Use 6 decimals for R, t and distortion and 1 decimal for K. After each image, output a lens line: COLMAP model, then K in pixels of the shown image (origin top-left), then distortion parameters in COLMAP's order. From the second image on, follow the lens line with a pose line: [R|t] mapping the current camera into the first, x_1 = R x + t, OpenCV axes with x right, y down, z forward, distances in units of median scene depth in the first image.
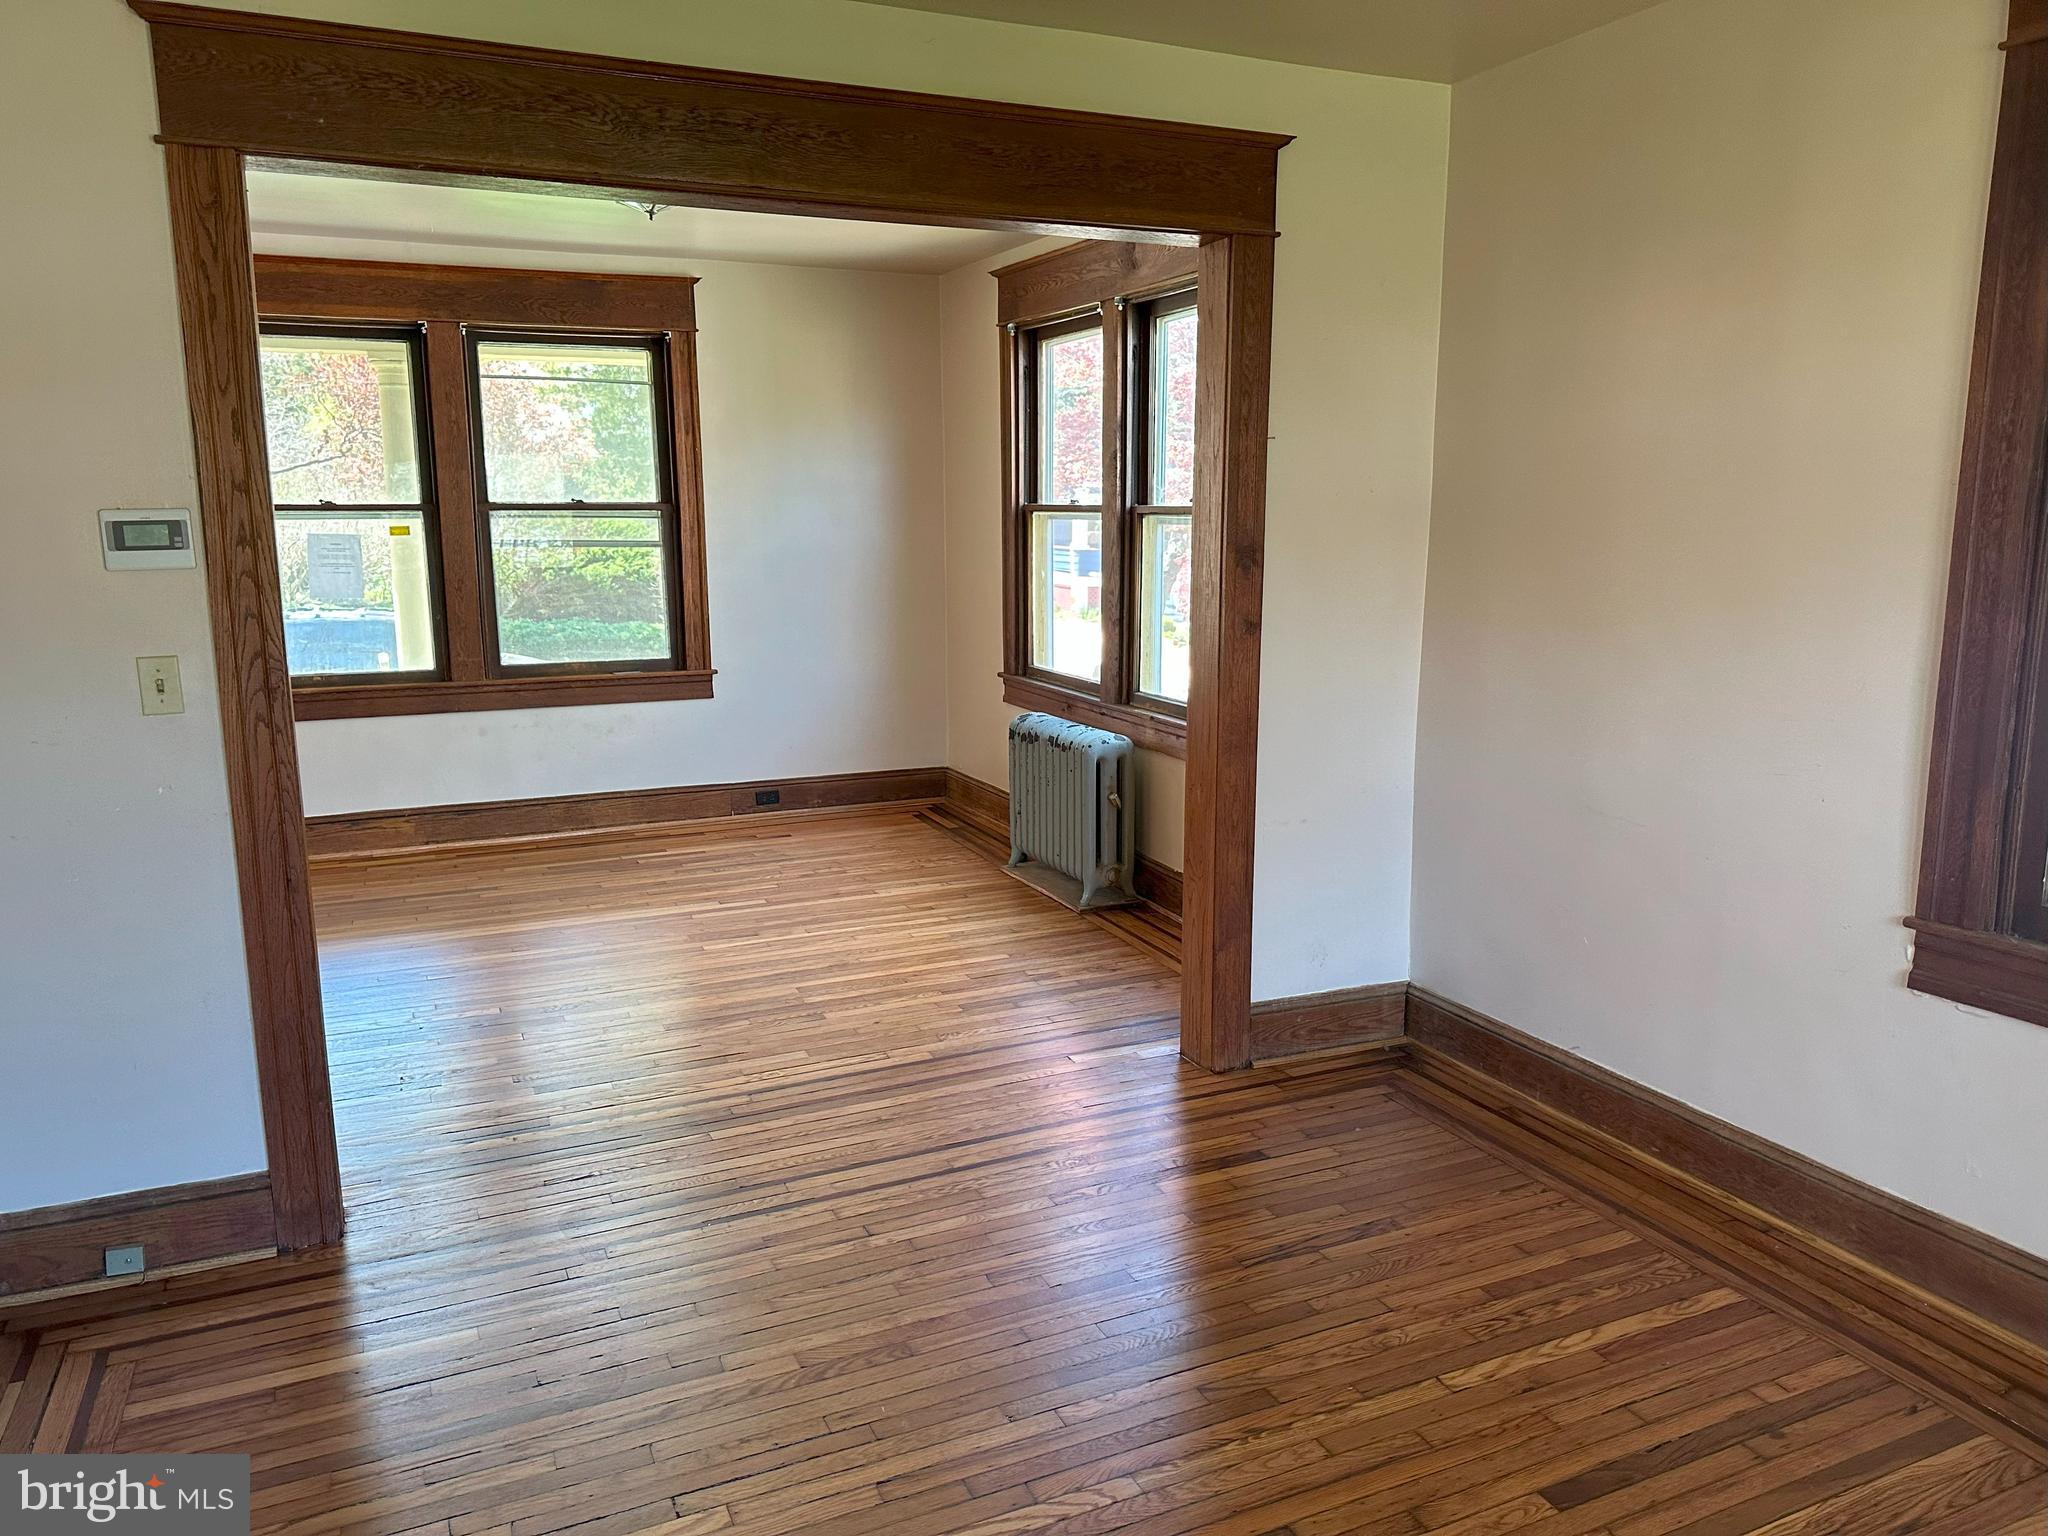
lens RADIAL K [[1459.0, 0, 1032.7], [0, 1459.0, 792.0], [0, 0, 1]] dist [0.067669, -0.088801]
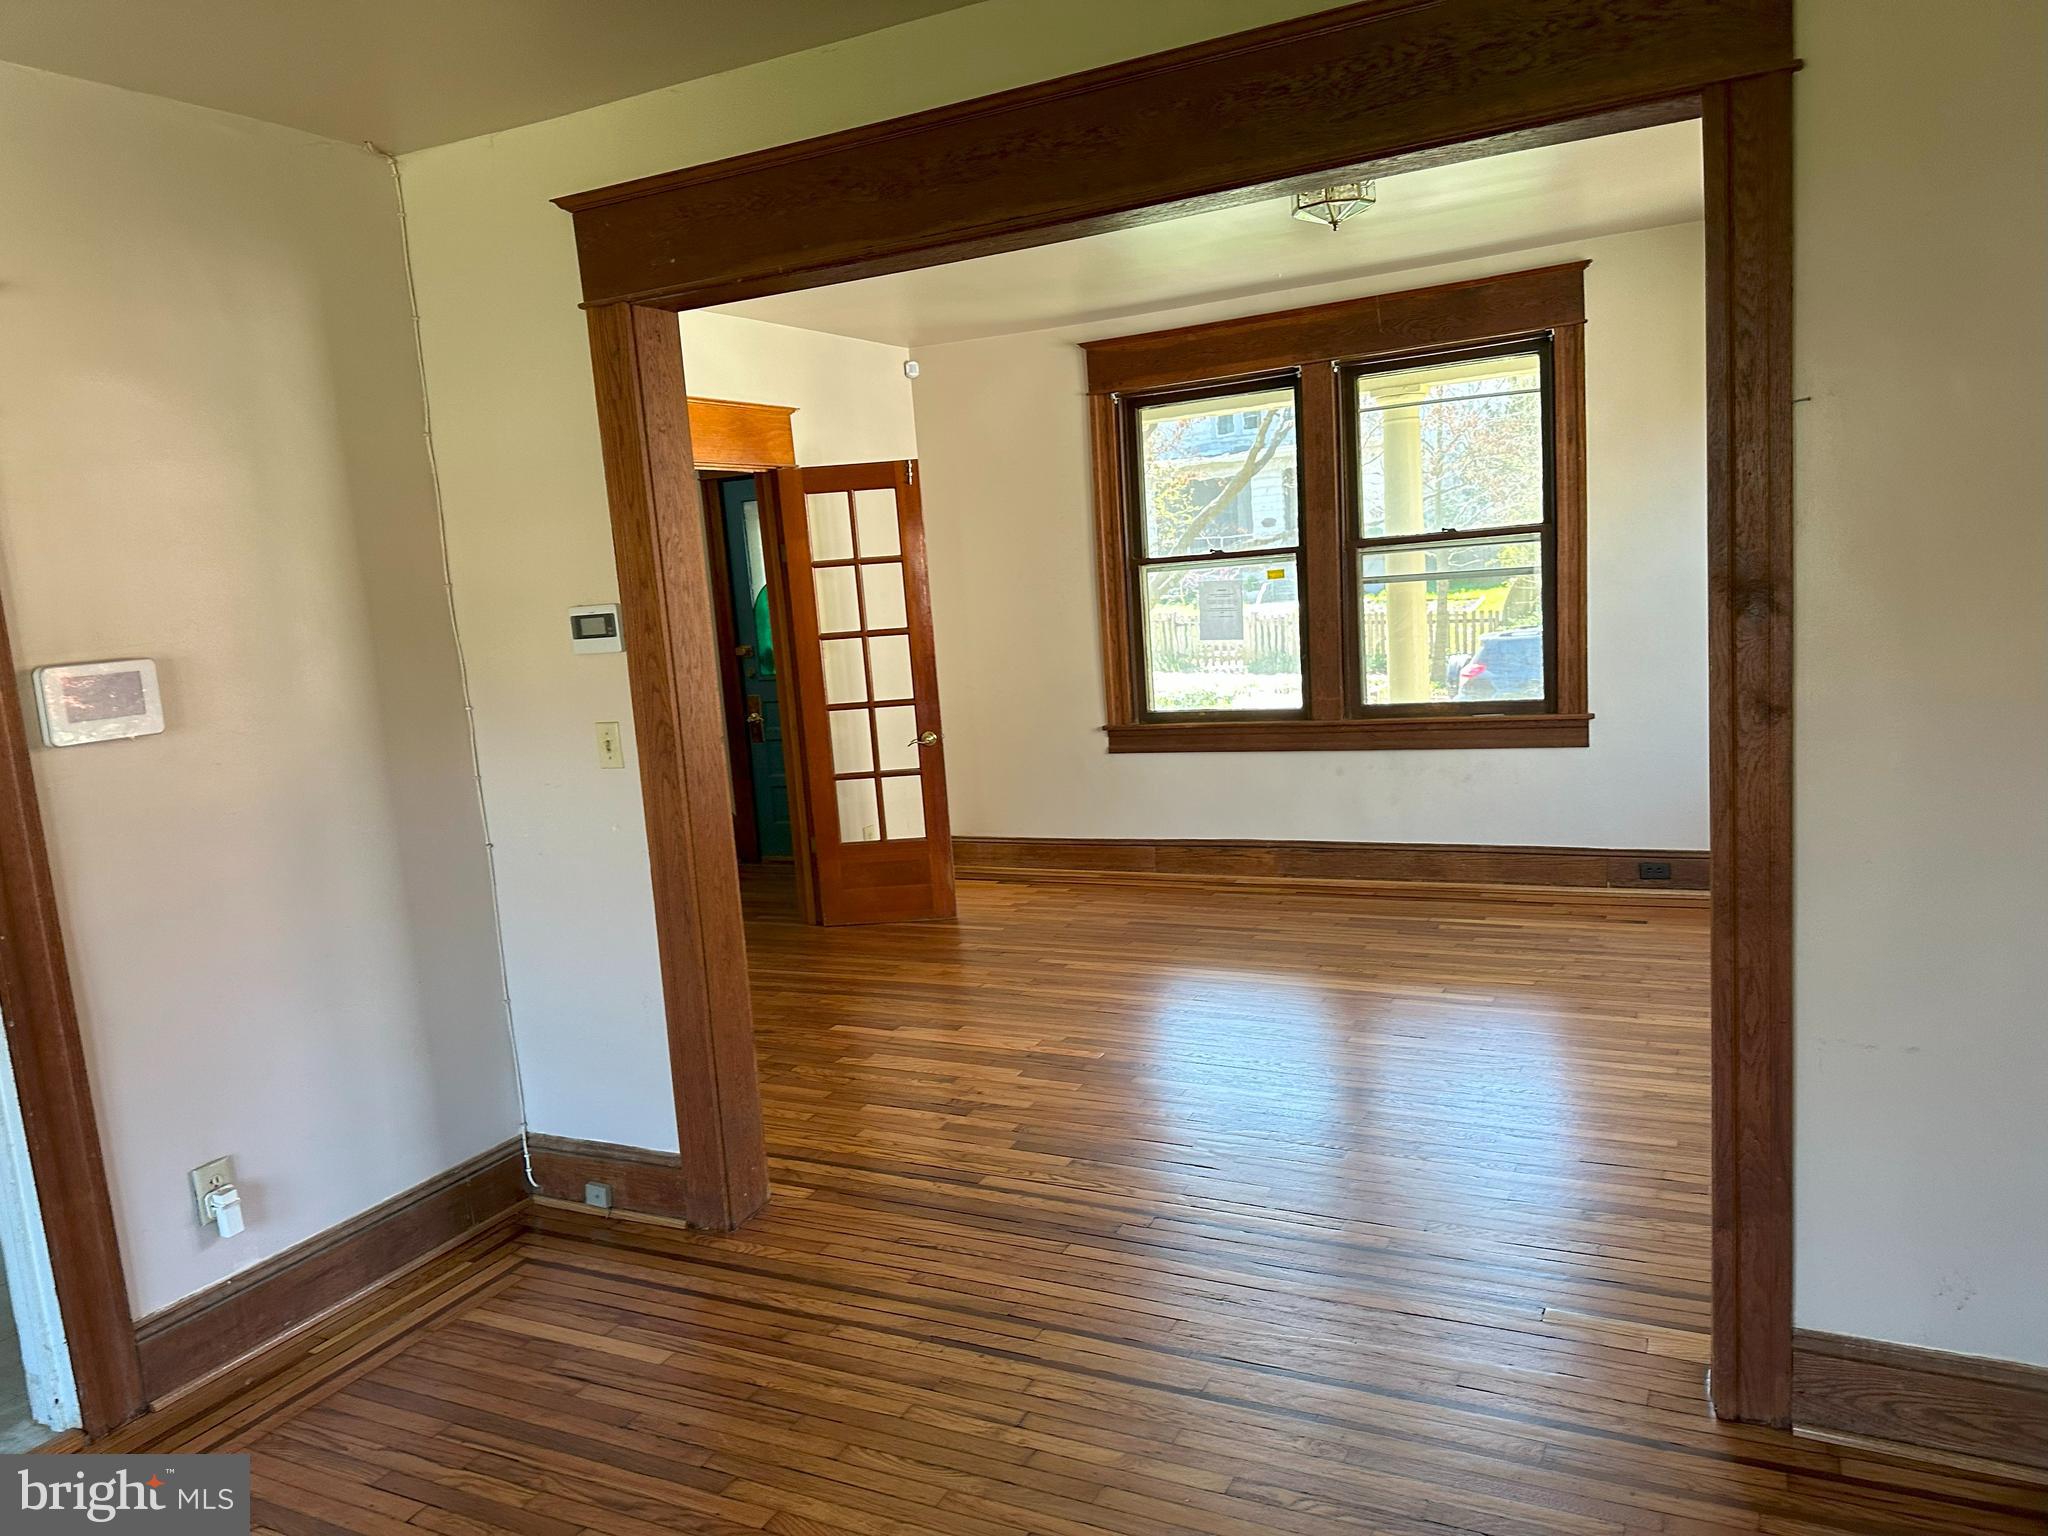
lens RADIAL K [[1459.0, 0, 1032.7], [0, 1459.0, 792.0], [0, 0, 1]] dist [0.067669, -0.088801]
pose [[0.625404, 0.074720, -0.776715, 0.269043], [-0.076603, 0.996476, 0.034181, -0.046498], [0.776532, 0.038121, 0.628923, 0.227938]]
